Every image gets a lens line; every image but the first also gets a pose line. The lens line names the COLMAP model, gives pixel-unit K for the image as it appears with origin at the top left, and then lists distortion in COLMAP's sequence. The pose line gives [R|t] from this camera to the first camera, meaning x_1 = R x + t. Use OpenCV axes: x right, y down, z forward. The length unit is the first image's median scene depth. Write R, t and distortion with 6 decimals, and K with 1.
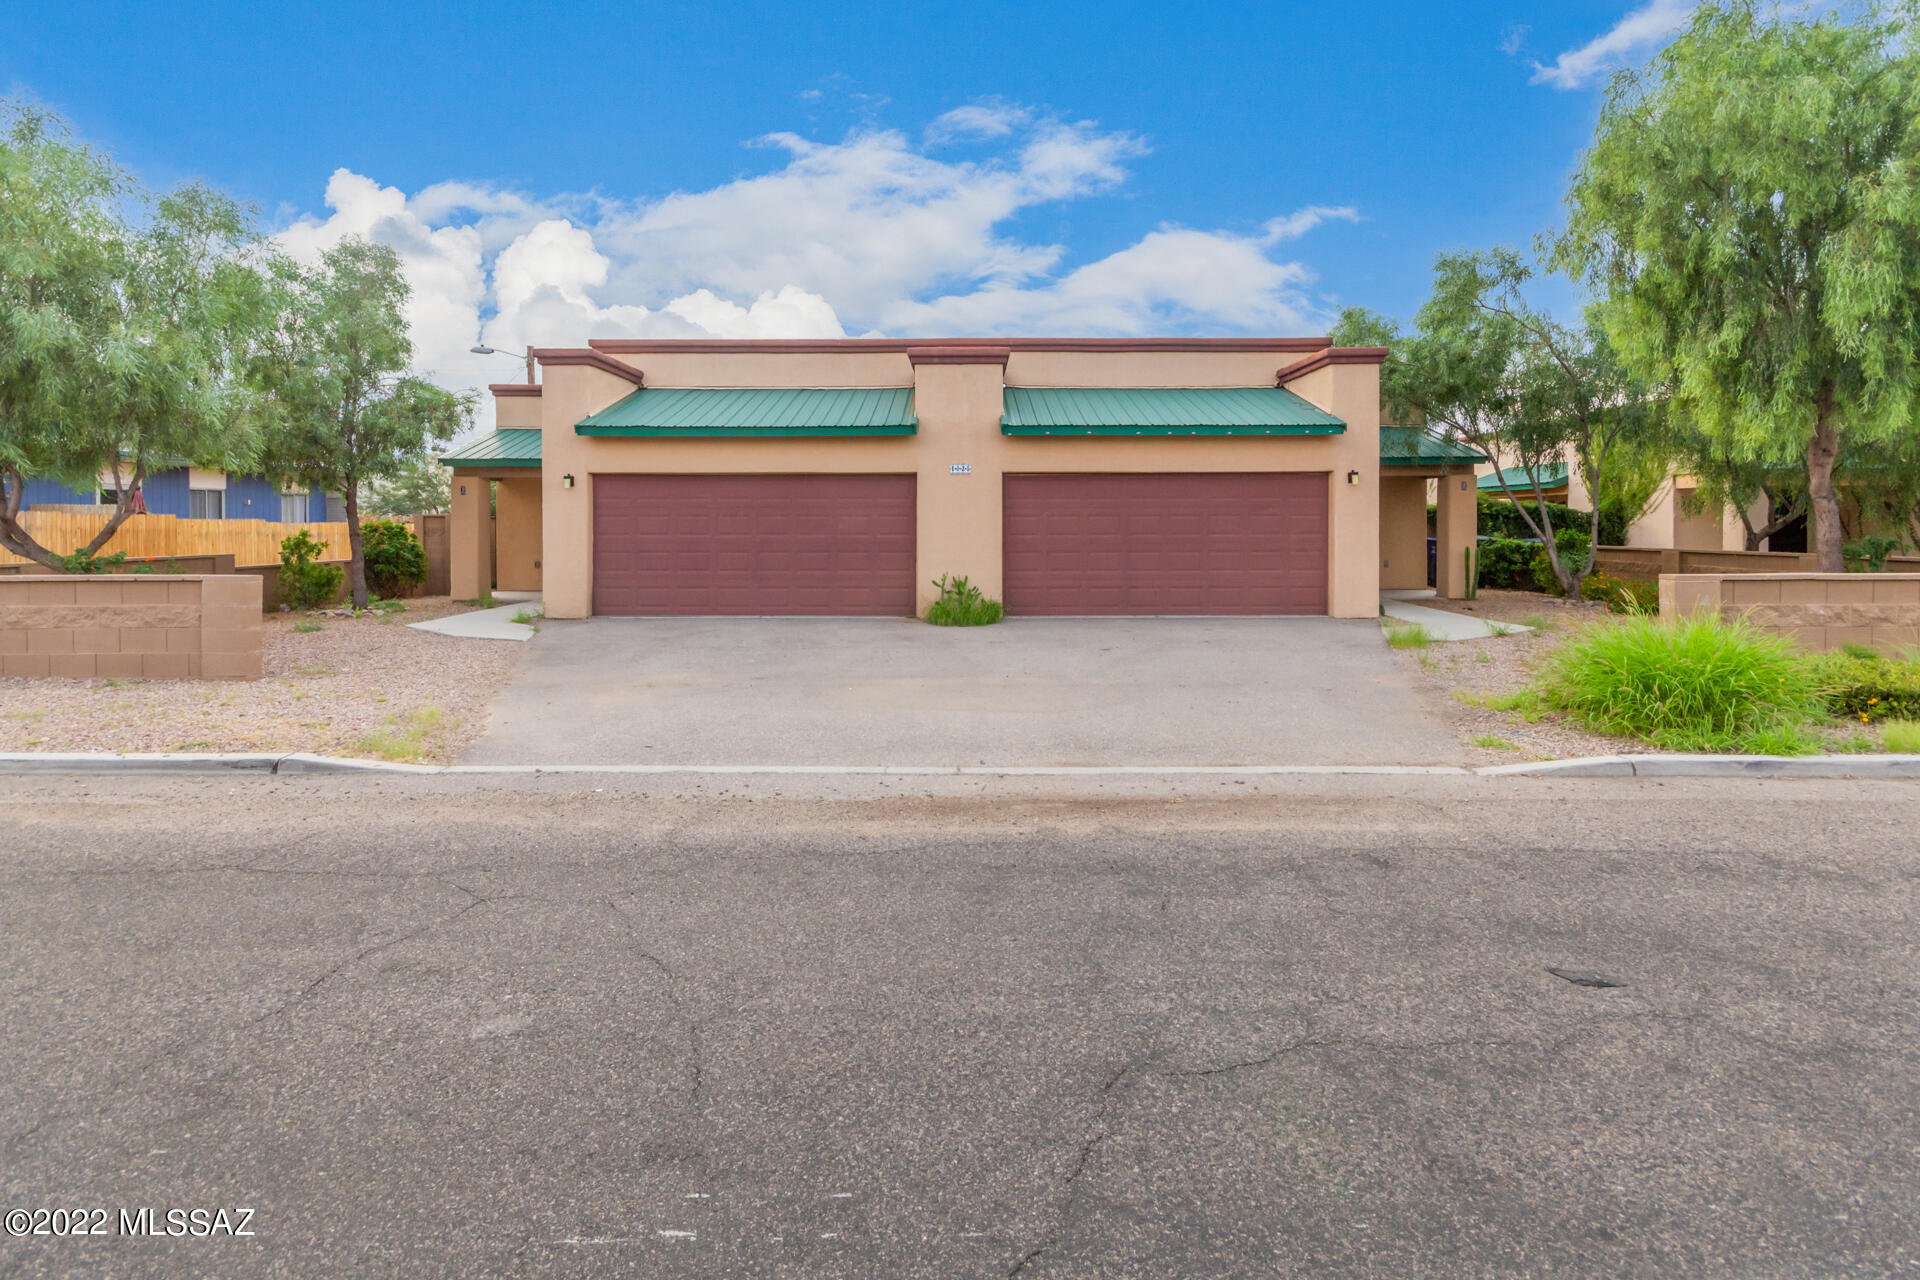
lens RADIAL K [[904.9, 0, 963.4], [0, 904.9, 652.9], [0, 0, 1]] dist [0.001242, 0.000312]
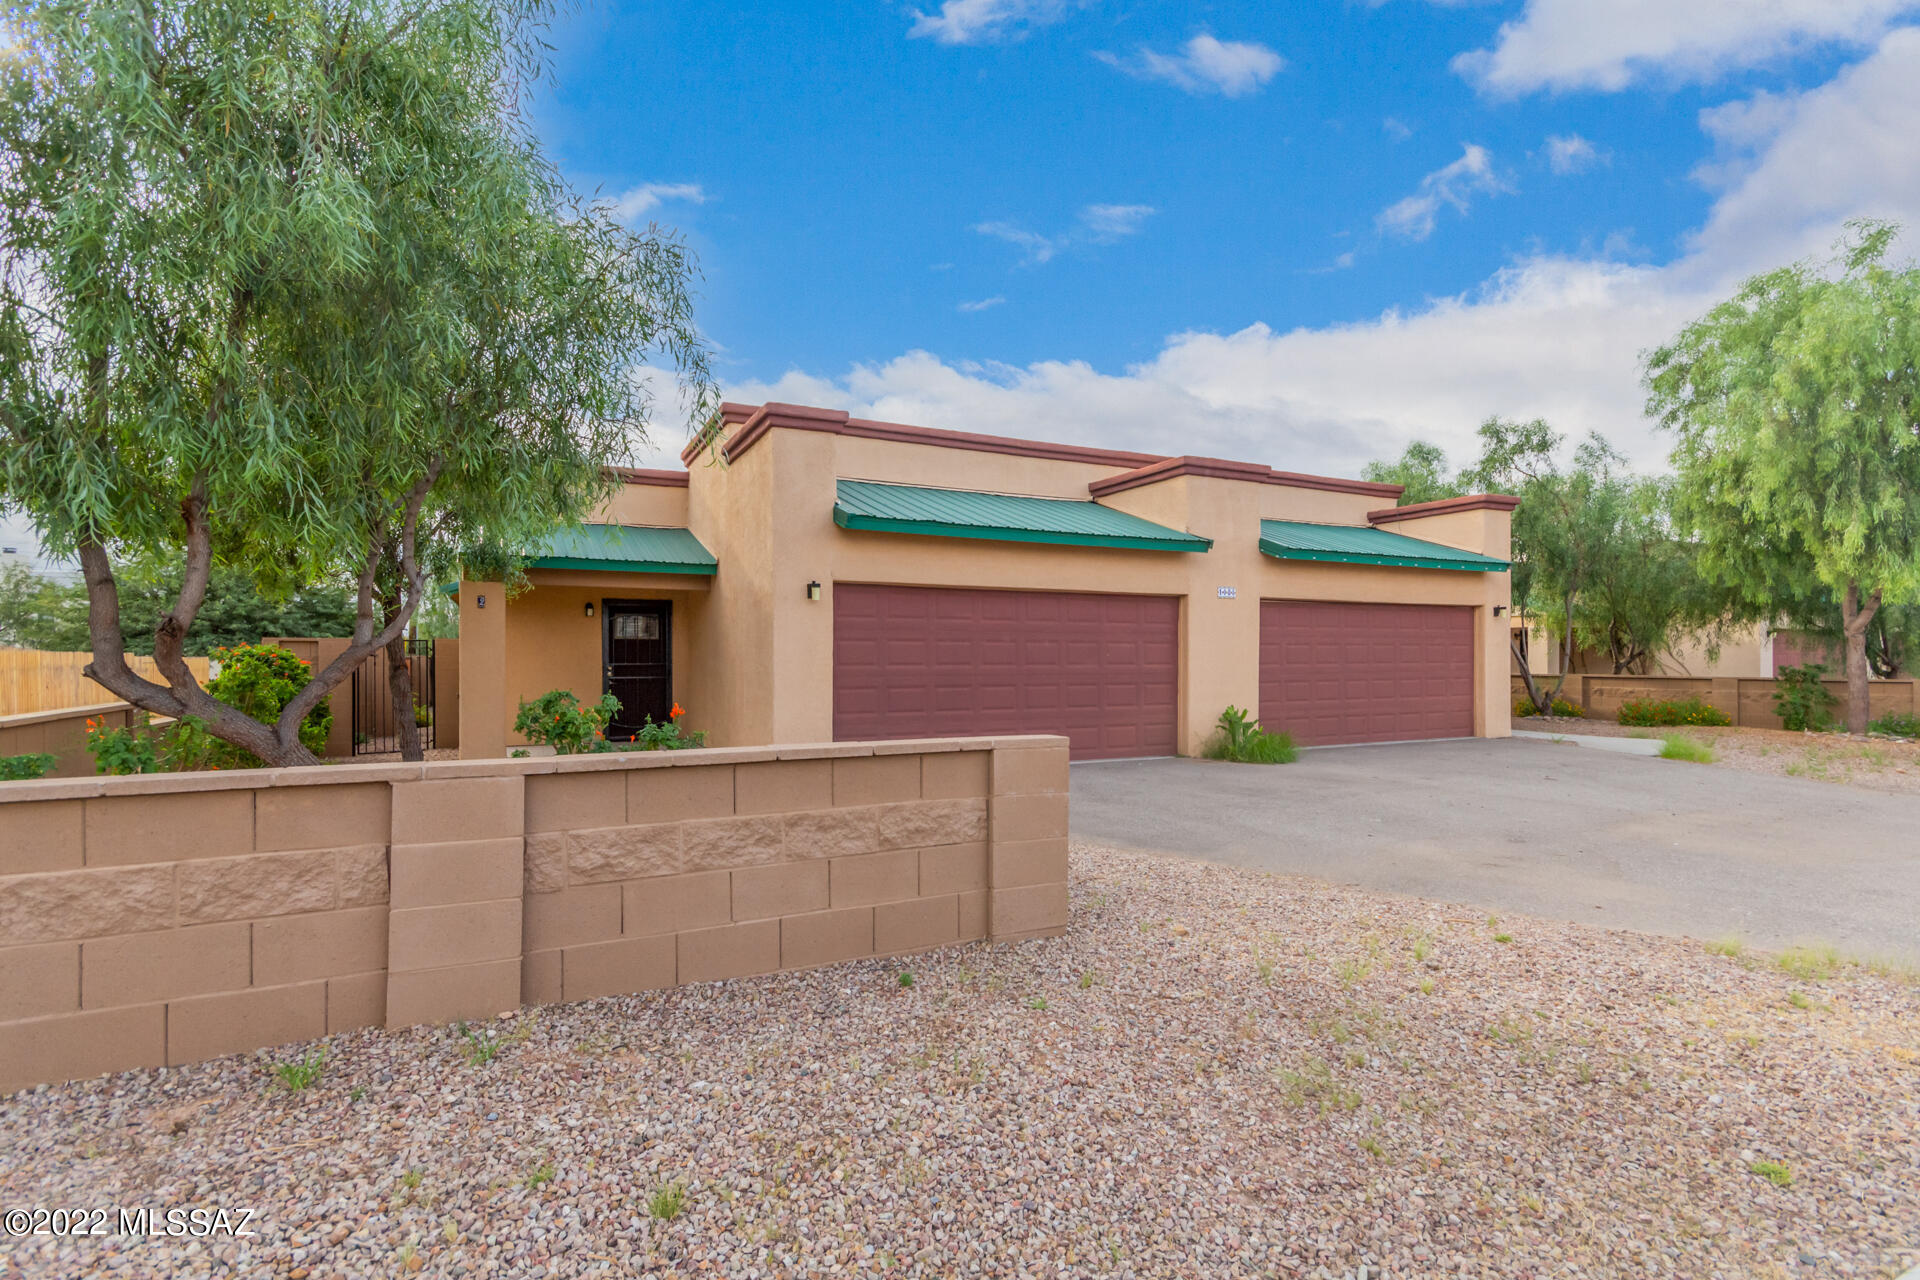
lens RADIAL K [[904.9, 0, 963.4], [0, 904.9, 652.9], [0, 0, 1]] dist [0.001242, 0.000312]
pose [[0.890162, 0.004914, 0.455618, -0.650380], [0.058860, 0.990323, -0.125678, -0.042126], [-0.451827, 0.138692, 0.881259, 0.316431]]
